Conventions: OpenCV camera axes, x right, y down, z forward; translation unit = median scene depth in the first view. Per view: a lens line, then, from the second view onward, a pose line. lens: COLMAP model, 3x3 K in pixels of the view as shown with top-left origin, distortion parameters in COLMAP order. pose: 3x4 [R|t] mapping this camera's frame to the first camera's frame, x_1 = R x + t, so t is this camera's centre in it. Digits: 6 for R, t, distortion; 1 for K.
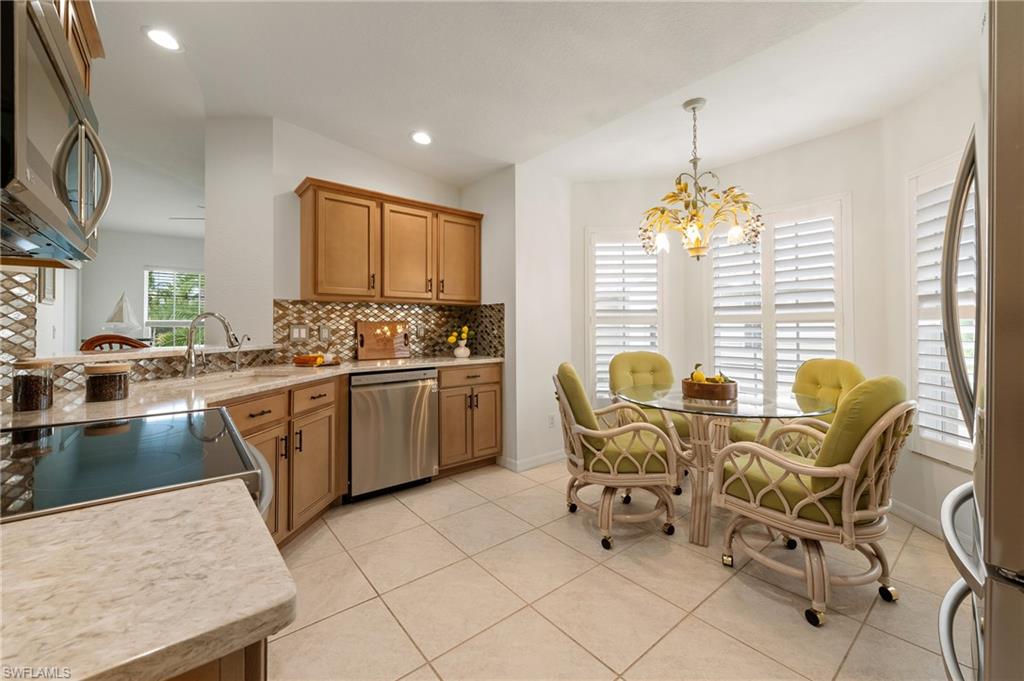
lens RADIAL K [[416.3, 0, 524.6], [0, 416.3, 321.9], [0, 0, 1]] dist [0.000183, -0.002069]
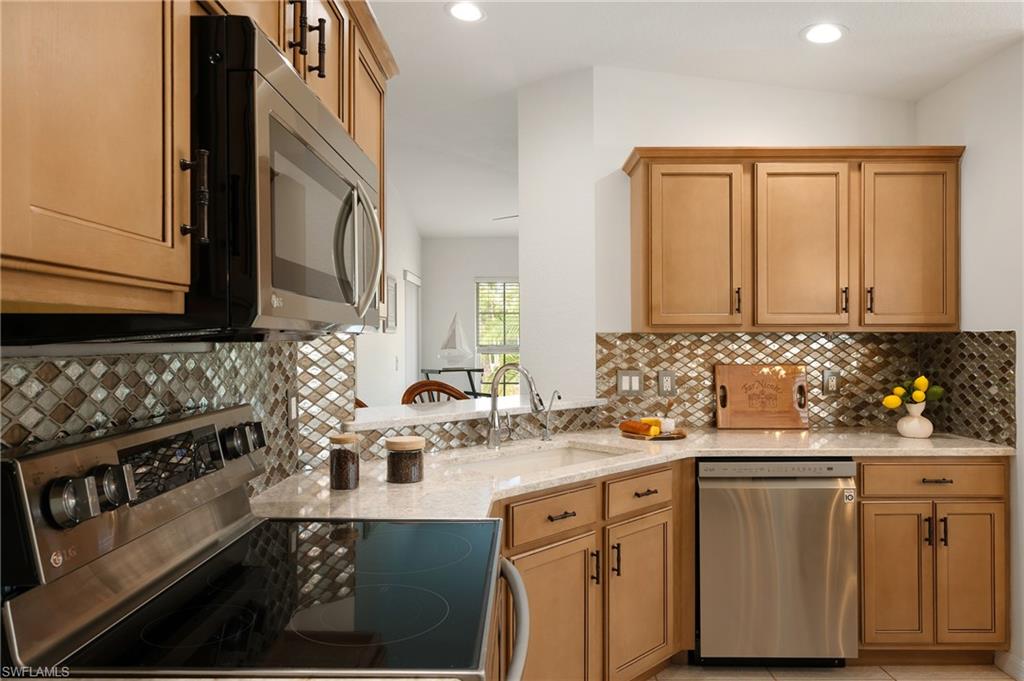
lens RADIAL K [[703.8, 0, 508.0], [0, 703.8, 339.5], [0, 0, 1]] dist [0.003431, -0.006655]
pose [[0.753173, 0.001118, -0.657821, 0.047504], [0.009322, 0.999880, 0.012372, -0.057257], [0.657756, -0.015451, 0.753072, 0.031134]]
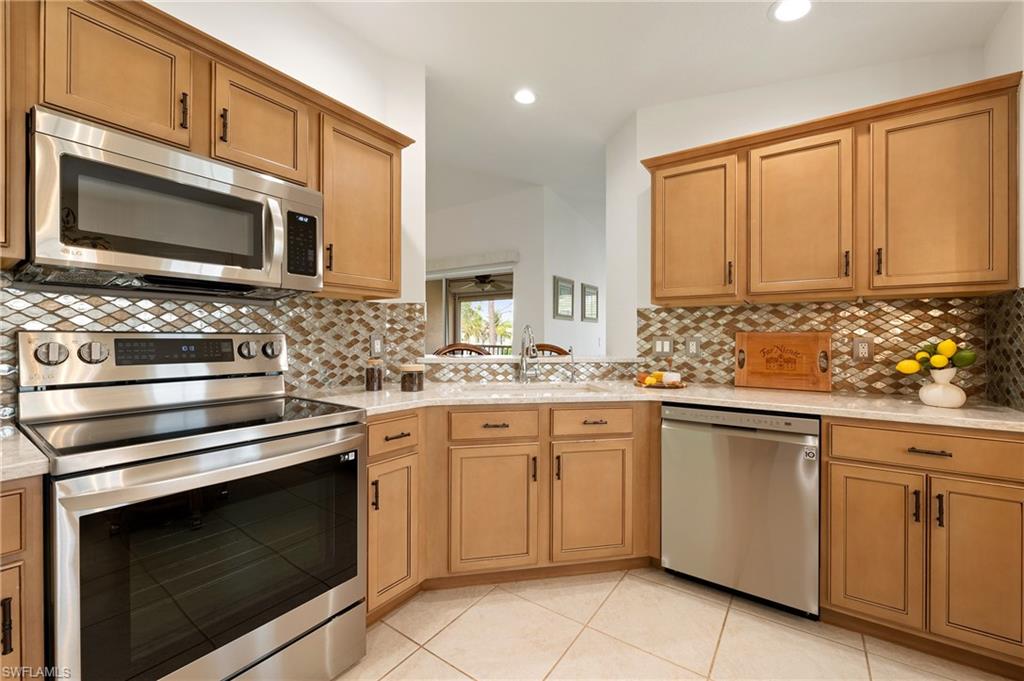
lens RADIAL K [[416.3, 0, 515.4], [0, 416.3, 339.0], [0, 0, 1]] dist [0.000183, -0.002069]
pose [[0.255008, 0.006319, -0.966918, 0.207701], [0.006072, 0.999948, 0.008136, 0.003245], [0.966920, -0.007946, 0.254956, 0.485339]]
